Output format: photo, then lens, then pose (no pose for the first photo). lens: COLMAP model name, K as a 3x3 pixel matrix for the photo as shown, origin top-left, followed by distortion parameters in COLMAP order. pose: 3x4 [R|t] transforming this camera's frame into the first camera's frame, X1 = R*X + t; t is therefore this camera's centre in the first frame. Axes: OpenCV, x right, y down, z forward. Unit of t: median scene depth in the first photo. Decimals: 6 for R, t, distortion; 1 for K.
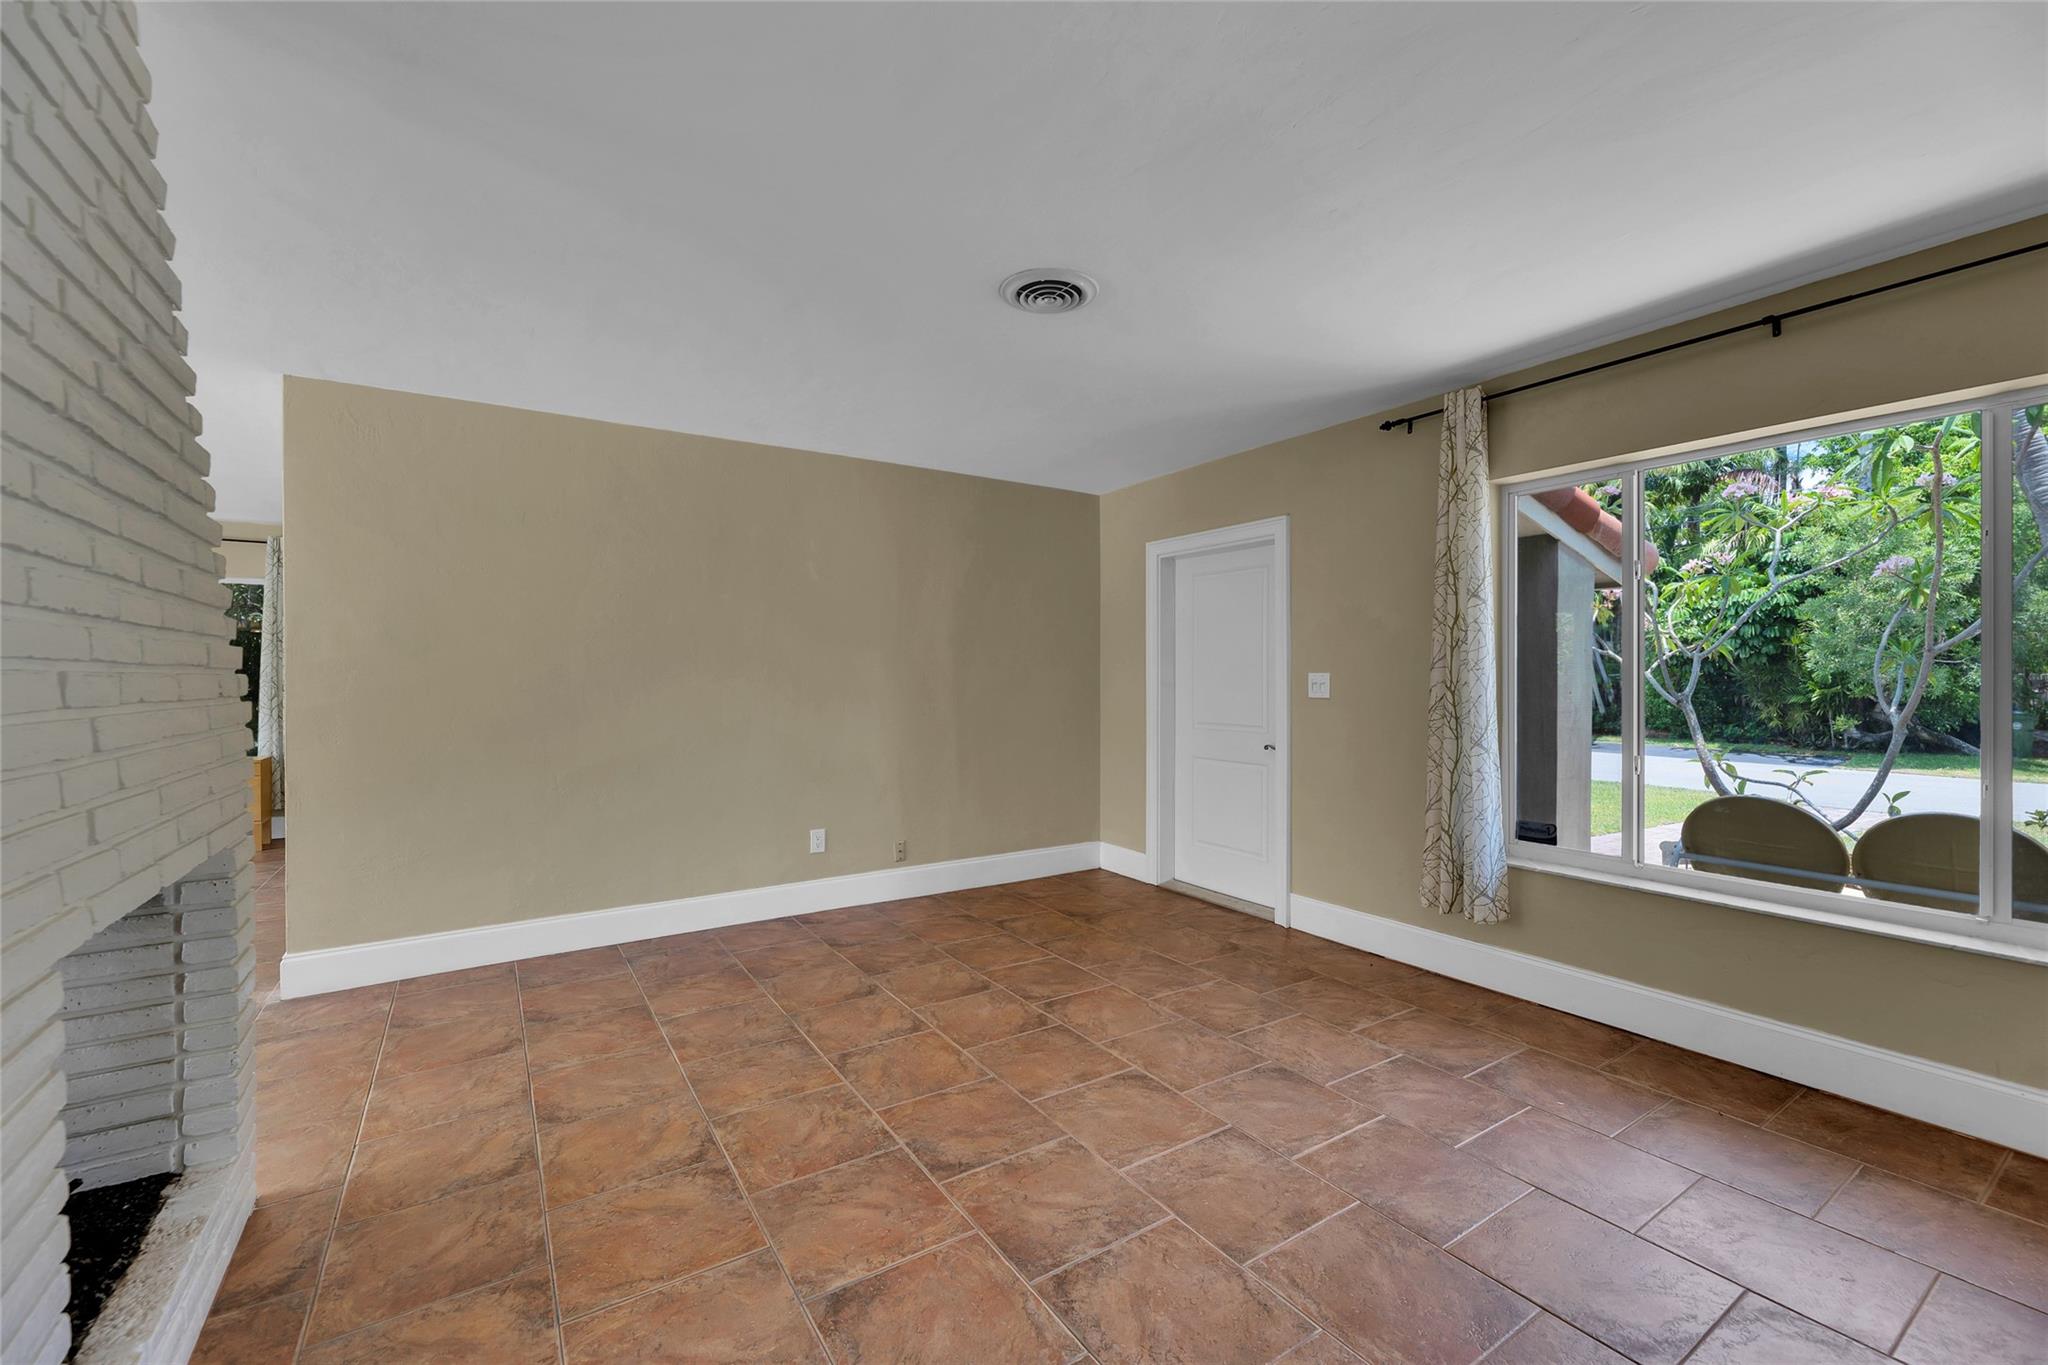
lens RADIAL K [[835.5, 0, 1028.8], [0, 835.5, 675.1], [0, 0, 1]] dist [-0.001164, -0.000311]
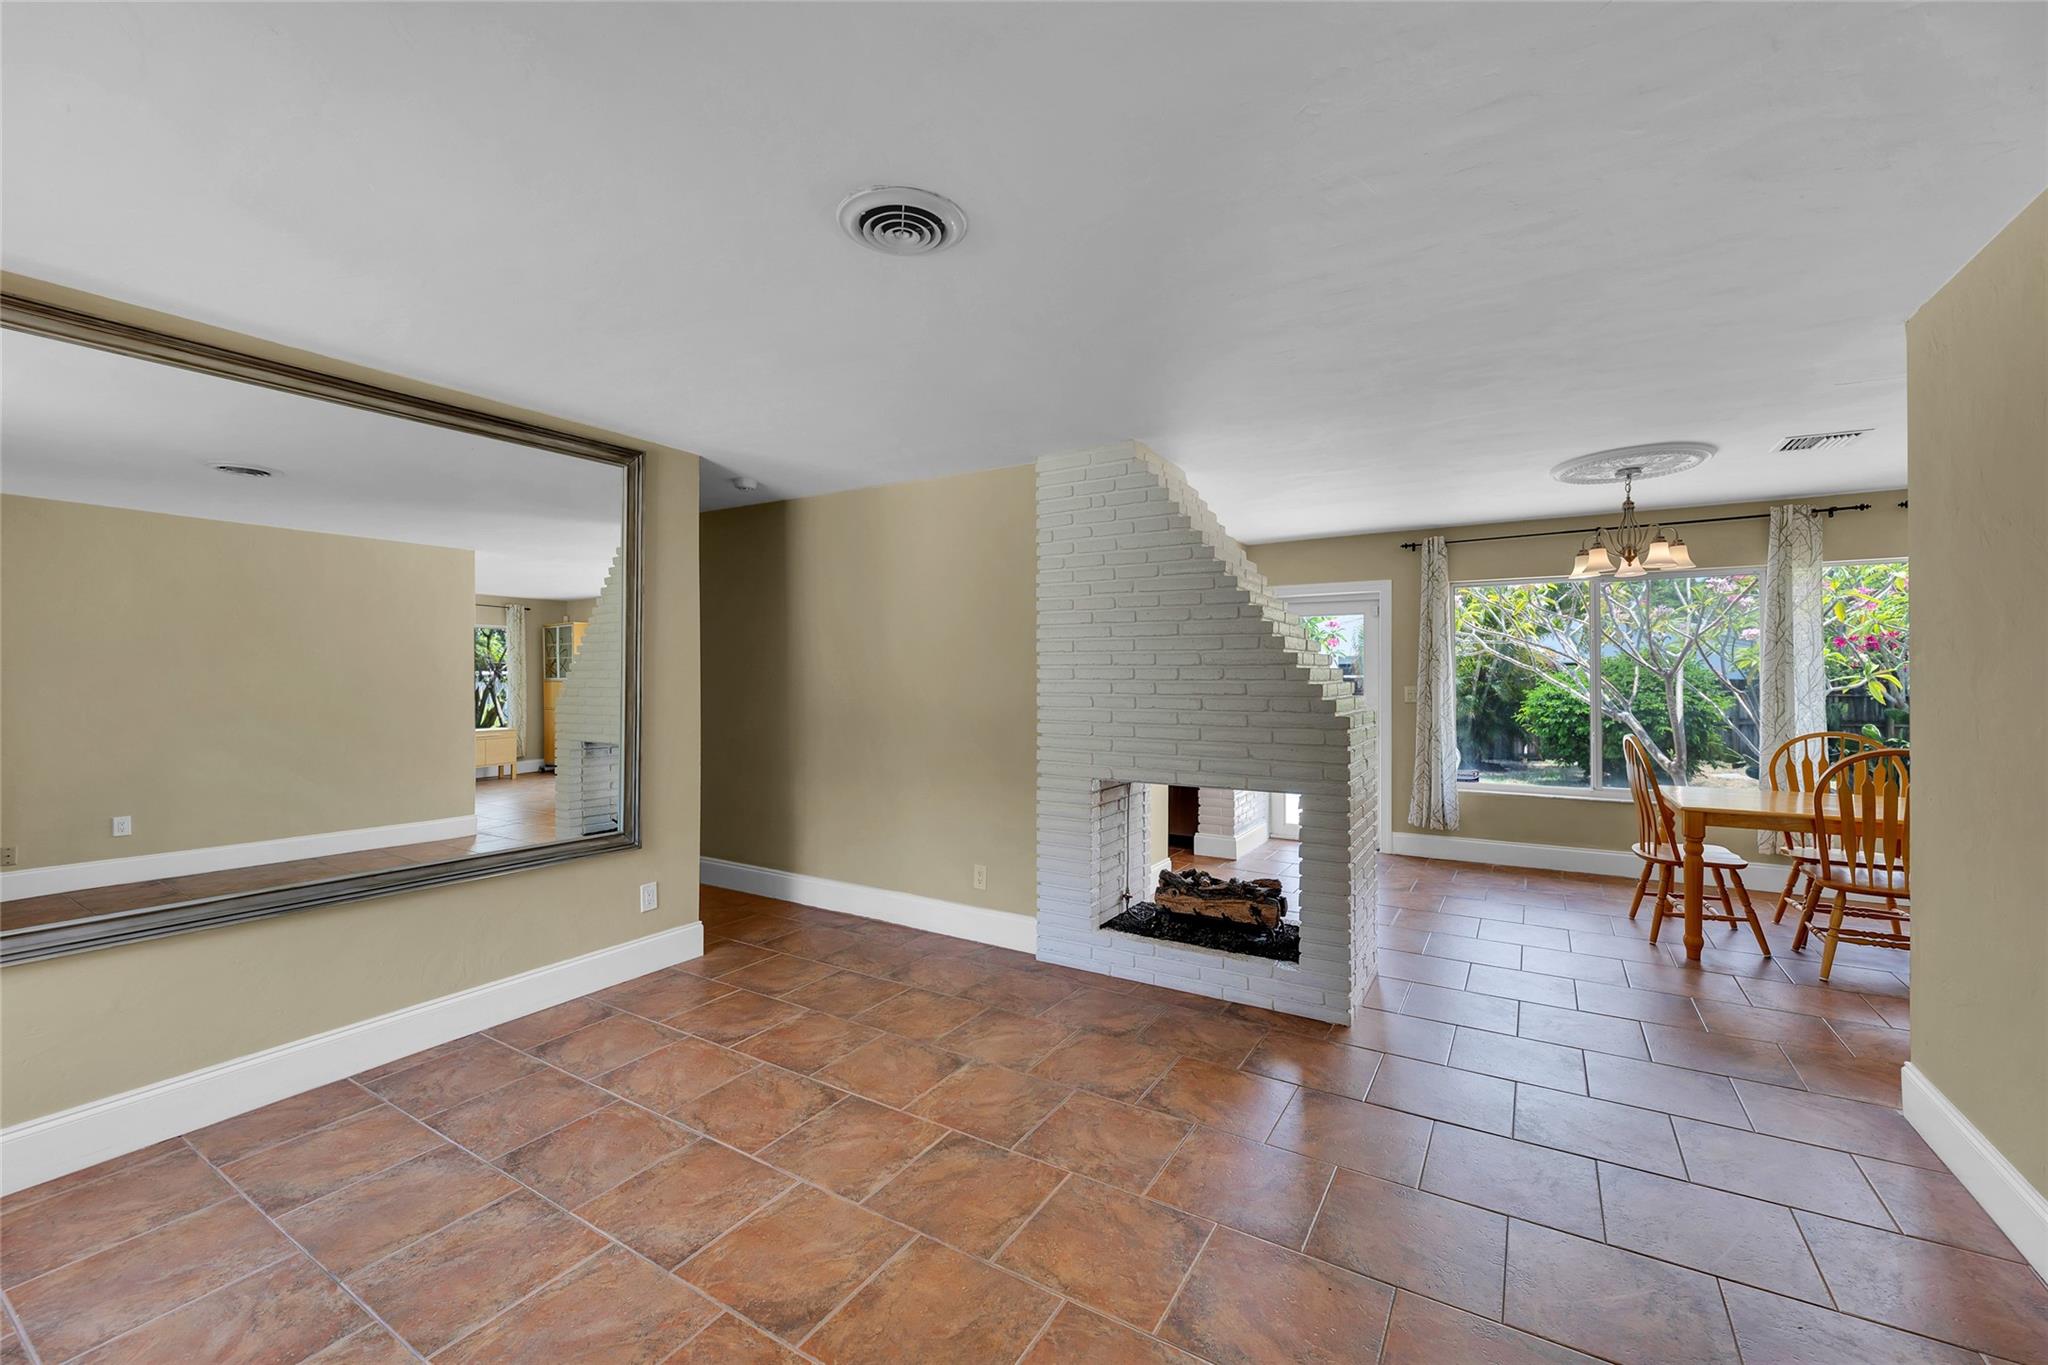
lens RADIAL K [[835.5, 0, 1021.1], [0, 835.5, 668.7], [0, 0, 1]] dist [-0.001164, -0.000311]
pose [[-0.908656, 0.003351, -0.417533, 0.249198], [0.005435, 0.999978, -0.003803, -0.045621], [0.417511, -0.005725, -0.908654, 1.753879]]
